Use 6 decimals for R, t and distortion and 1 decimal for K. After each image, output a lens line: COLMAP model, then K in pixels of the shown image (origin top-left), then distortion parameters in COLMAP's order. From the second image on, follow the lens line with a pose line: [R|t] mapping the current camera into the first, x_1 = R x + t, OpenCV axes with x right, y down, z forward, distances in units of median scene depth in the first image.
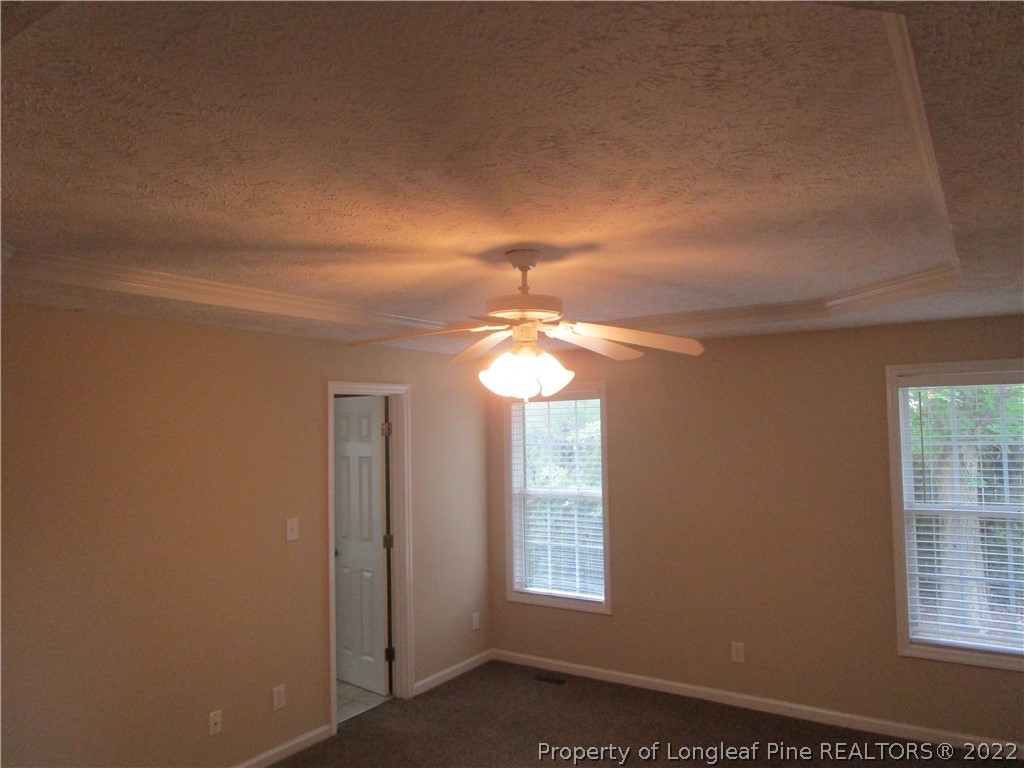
lens RADIAL K [[723.4, 0, 513.1], [0, 723.4, 389.4], [0, 0, 1]] dist [-0.033259, 0.008435]
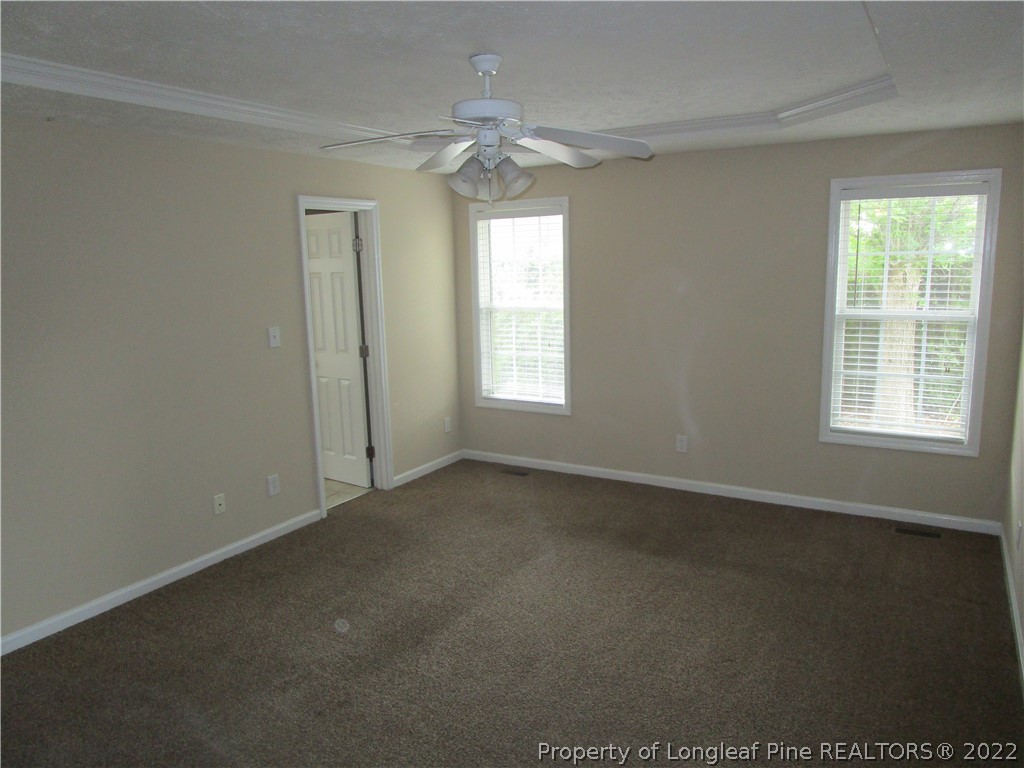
lens RADIAL K [[723.4, 0, 512.8], [0, 723.4, 389.8], [0, 0, 1]] dist [-0.033259, 0.008435]
pose [[0.998917, -0.012713, 0.044761, -0.001010], [0.002203, 0.973794, 0.227423, 0.023017], [-0.046479, -0.227078, 0.972767, -0.064072]]
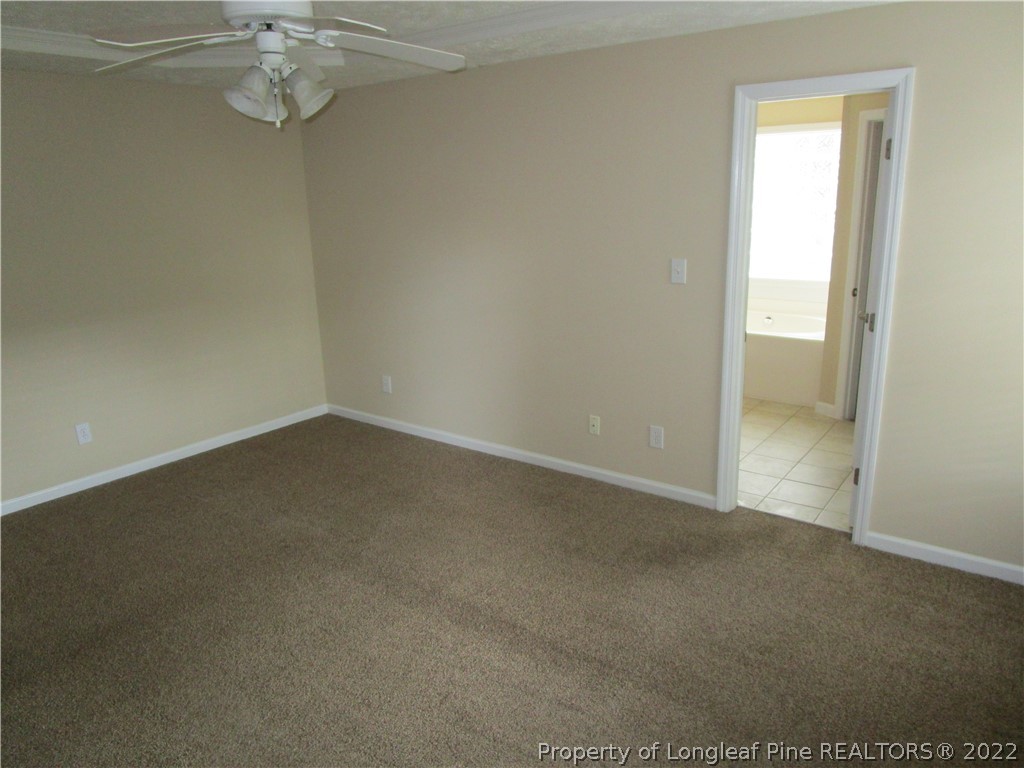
lens RADIAL K [[723.4, 0, 508.7], [0, 723.4, 384.8], [0, 0, 1]] dist [-0.033259, 0.008435]
pose [[-0.058966, 0.279405, -0.958361, 0.495932], [0.076119, 0.958495, 0.274761, 0.054141], [0.995354, -0.056748, -0.077787, 0.692852]]
